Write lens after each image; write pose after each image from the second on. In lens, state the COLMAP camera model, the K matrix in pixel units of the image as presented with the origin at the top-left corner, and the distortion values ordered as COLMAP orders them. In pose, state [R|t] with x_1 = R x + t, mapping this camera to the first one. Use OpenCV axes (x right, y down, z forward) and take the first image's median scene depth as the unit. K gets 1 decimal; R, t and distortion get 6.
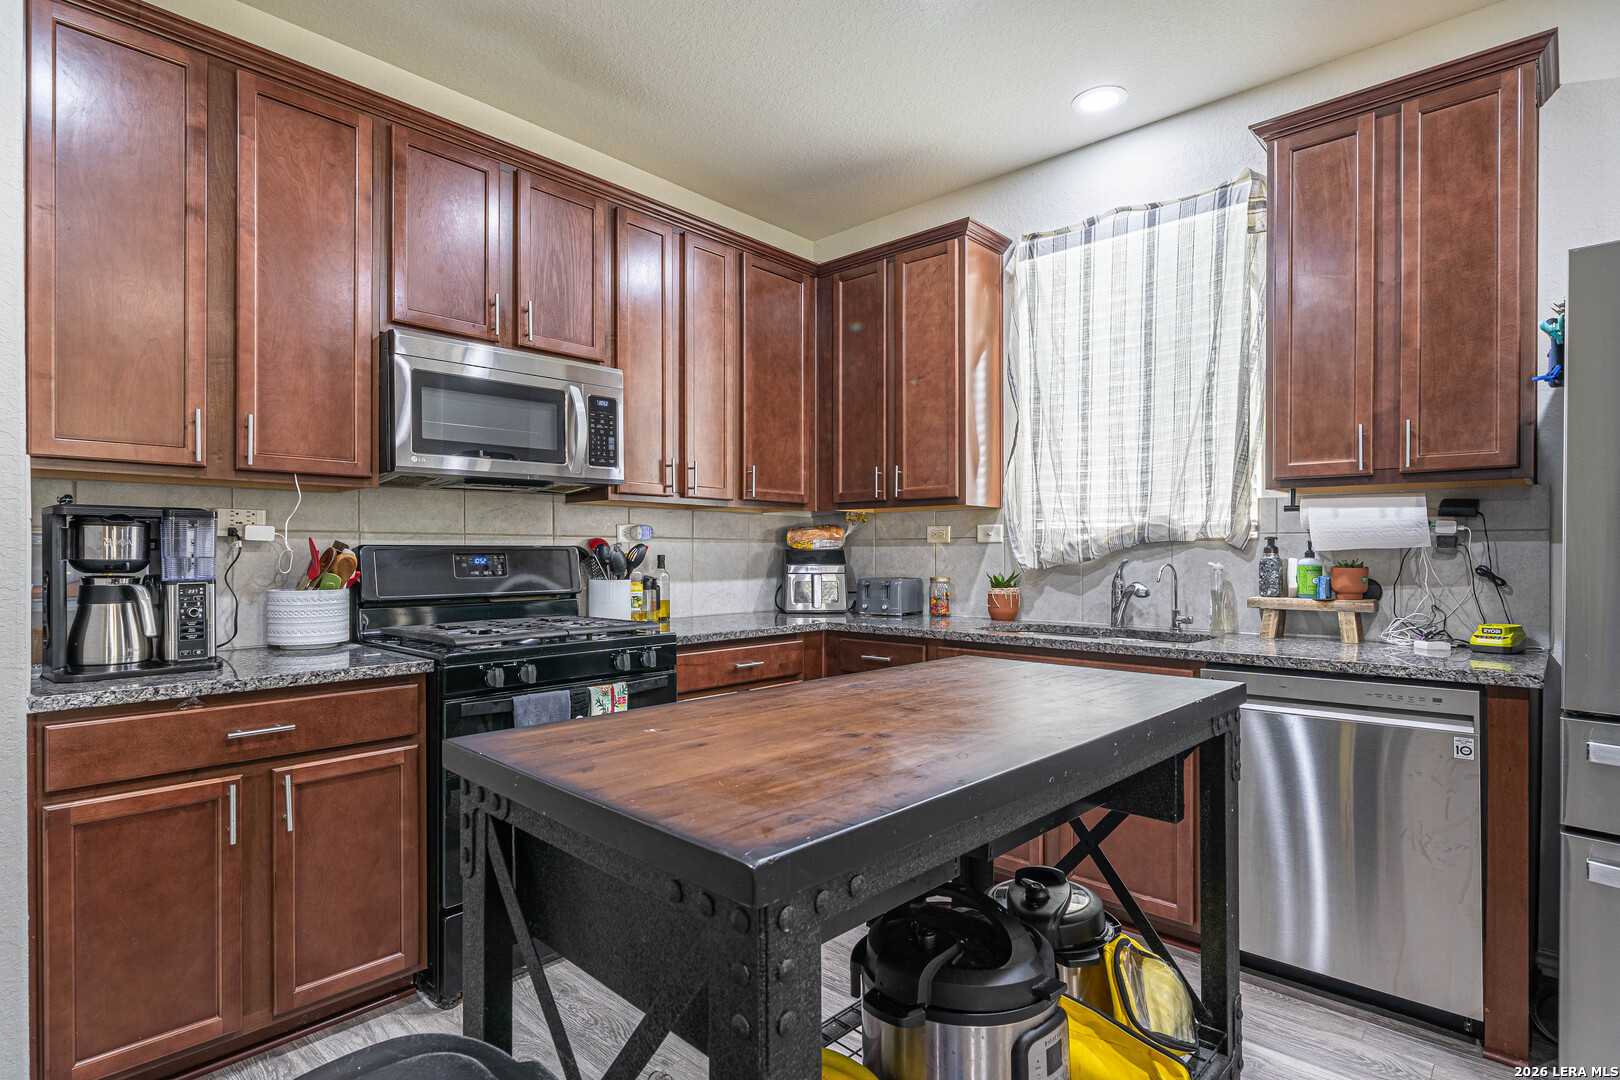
lens RADIAL K [[839.4, 0, 809.7], [0, 839.4, 552.1], [0, 0, 1]] dist [0.019527, -0.000094]
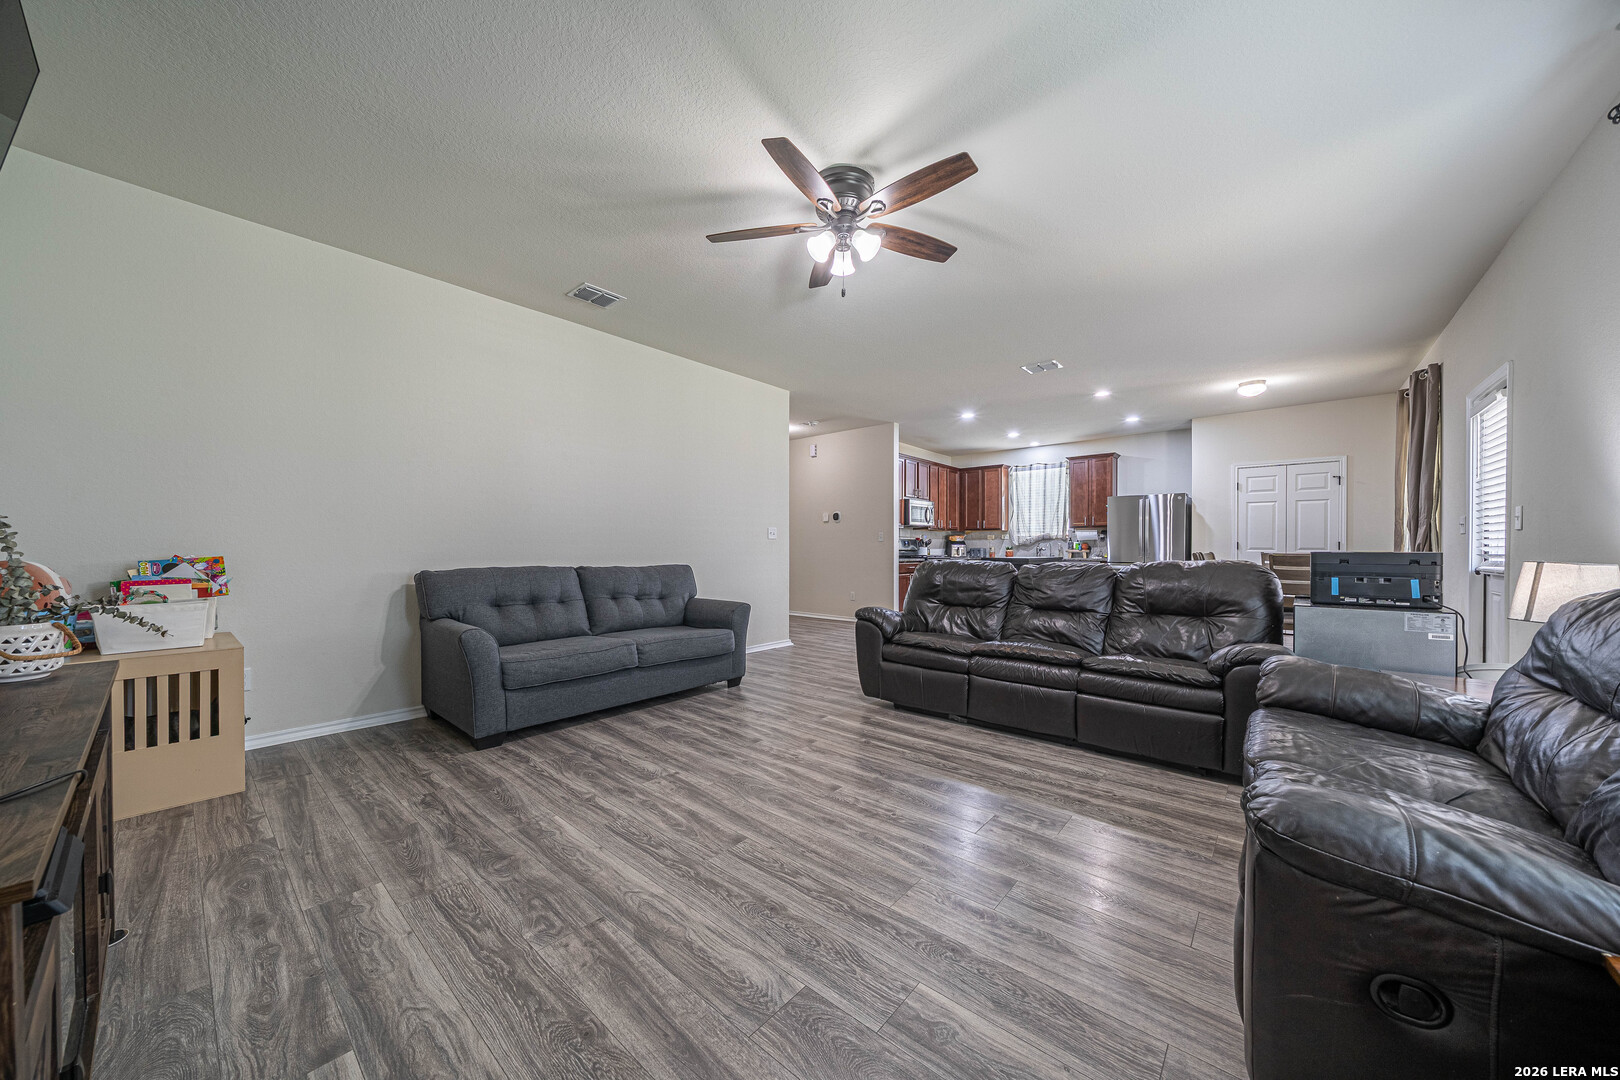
lens RADIAL K [[560.3, 0, 804.1], [0, 560.3, 549.0], [0, 0, 1]] dist [-0.008751, 0.000111]
pose [[0.999380, 0.003955, 0.034984, -0.974554], [-0.003828, 0.999986, -0.003708, 0.058033], [-0.034998, 0.003572, 0.999381, -1.918136]]
